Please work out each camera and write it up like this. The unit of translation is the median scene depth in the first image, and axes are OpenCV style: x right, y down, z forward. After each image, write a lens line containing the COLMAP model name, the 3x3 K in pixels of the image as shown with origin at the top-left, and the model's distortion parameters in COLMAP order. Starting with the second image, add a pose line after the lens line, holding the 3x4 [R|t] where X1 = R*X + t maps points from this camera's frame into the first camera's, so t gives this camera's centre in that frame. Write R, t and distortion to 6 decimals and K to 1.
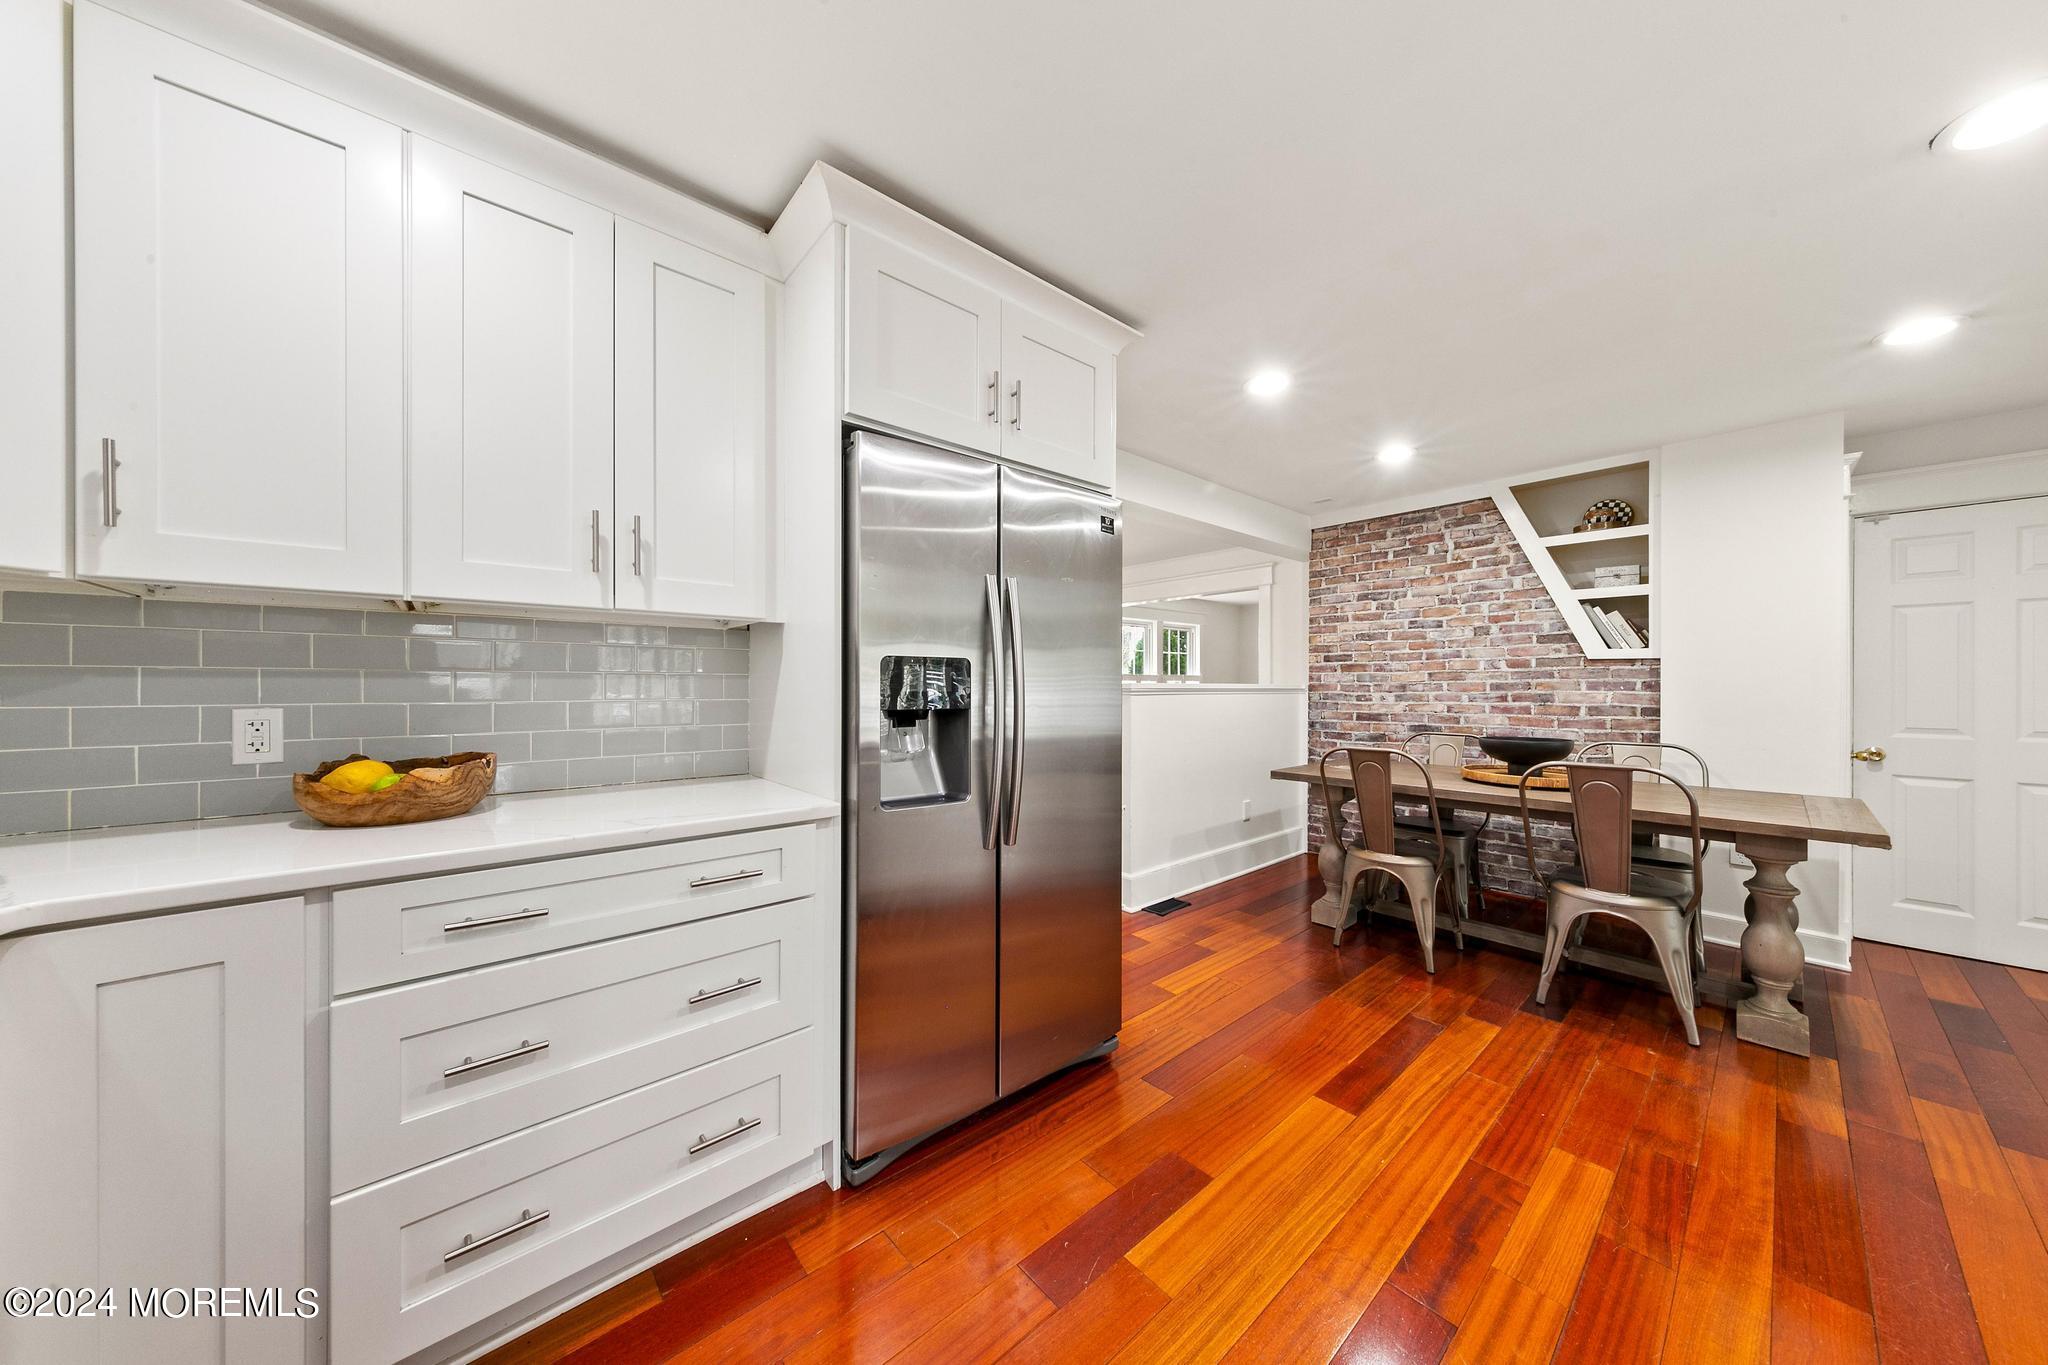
lens RADIAL K [[670.9, 0, 1023.8], [0, 670.9, 687.1], [0, 0, 1]] dist [0.003812, 0.000000]
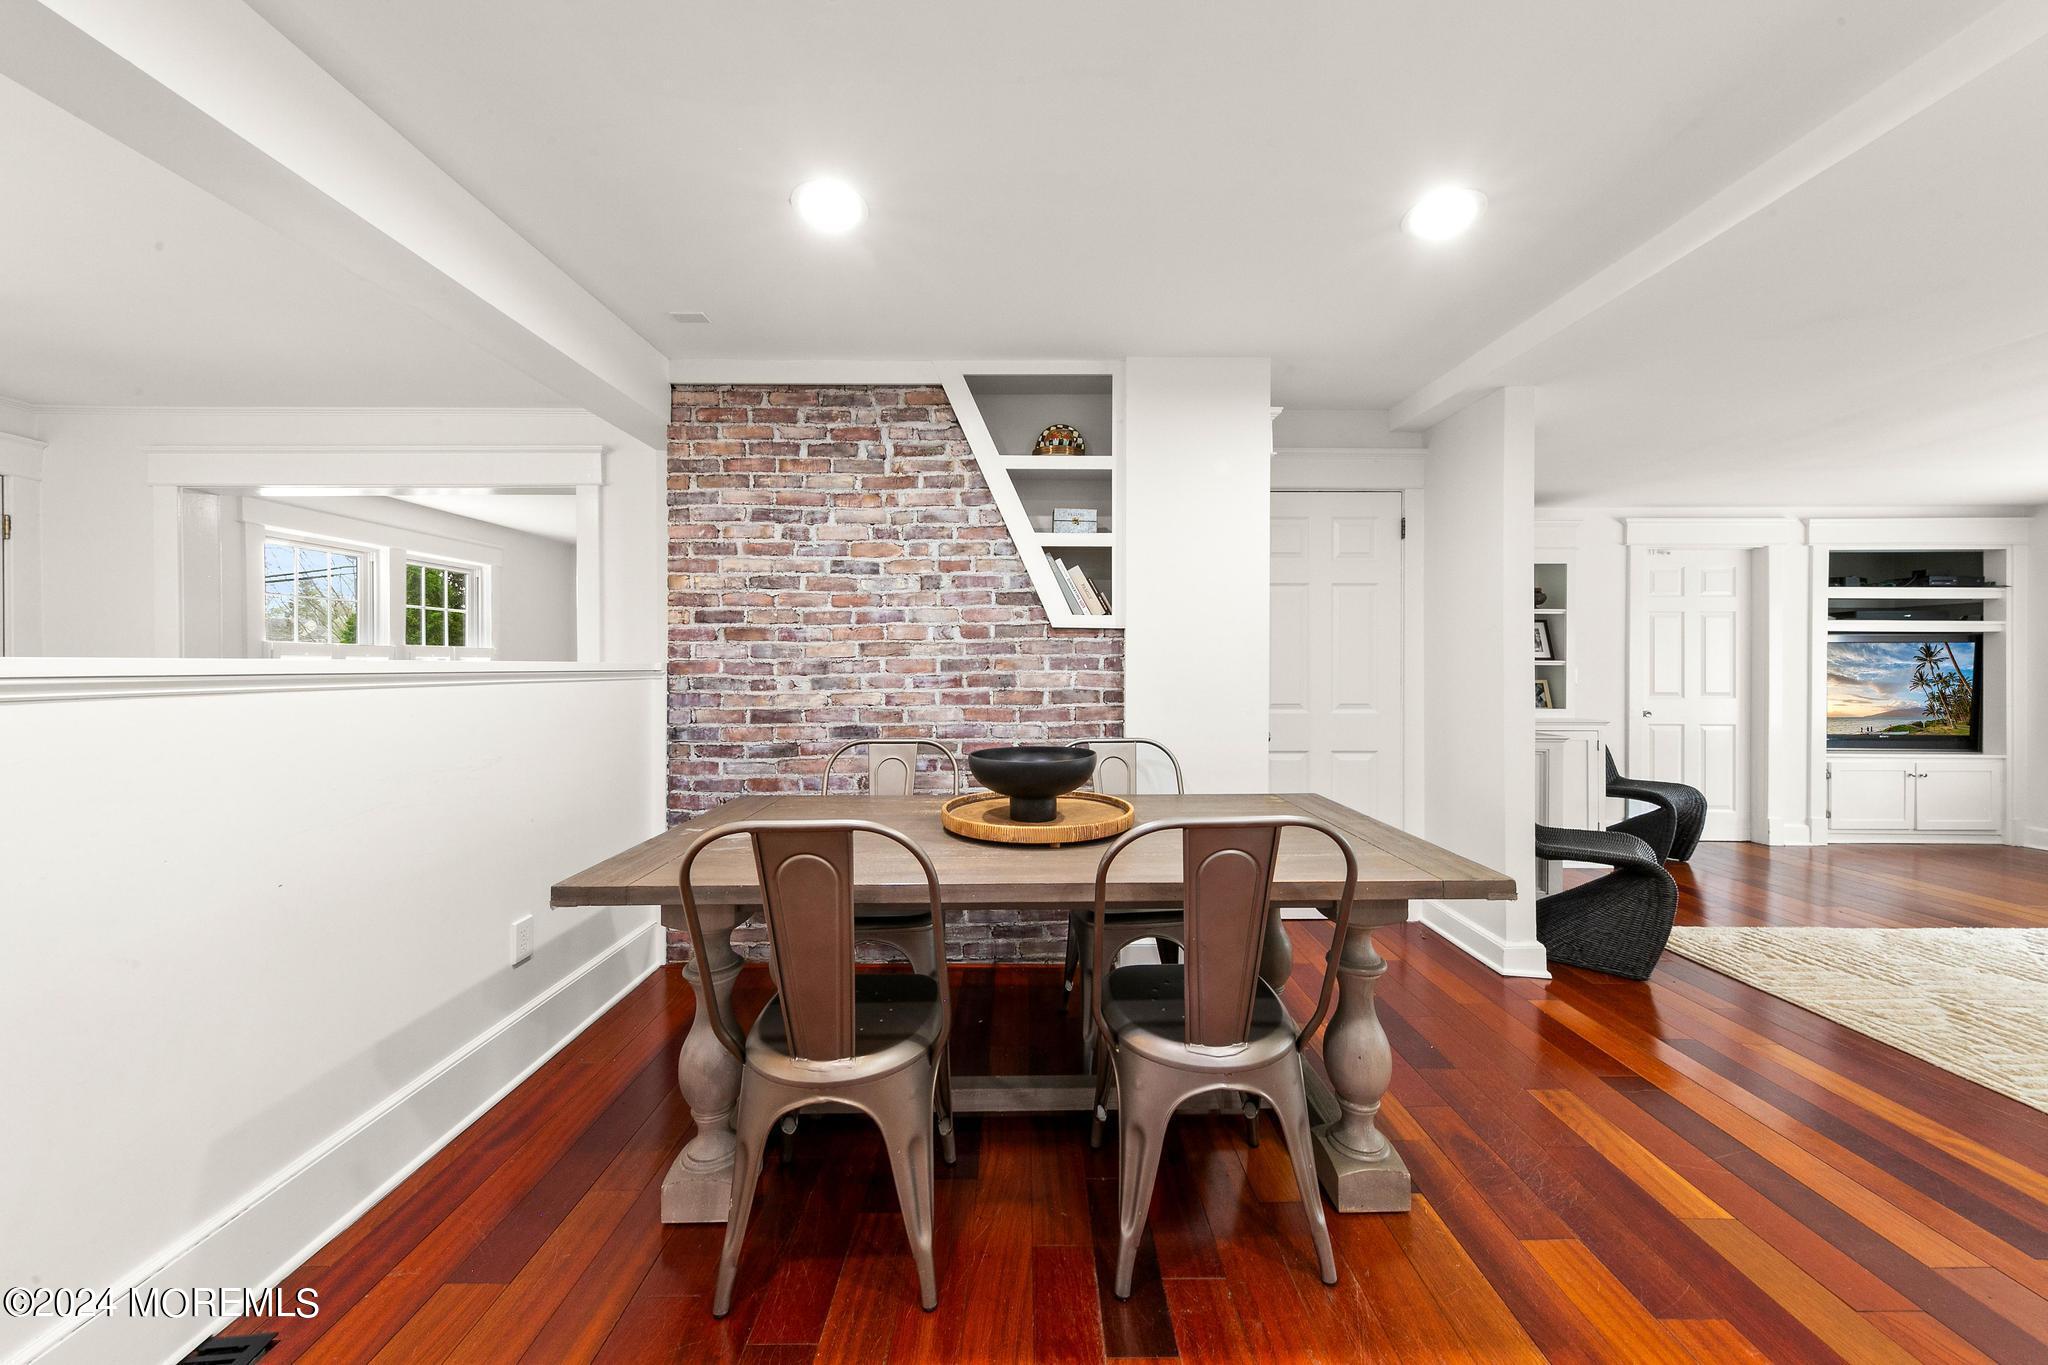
lens RADIAL K [[670.9, 0, 1013.8], [0, 670.9, 666.1], [0, 0, 1]] dist [0.003812, 0.000000]
pose [[0.656359, -0.003082, 0.754442, 0.232234], [0.004737, 0.999989, -0.000036, 0.000770], [-0.754434, 0.003598, 0.656366, 0.503916]]
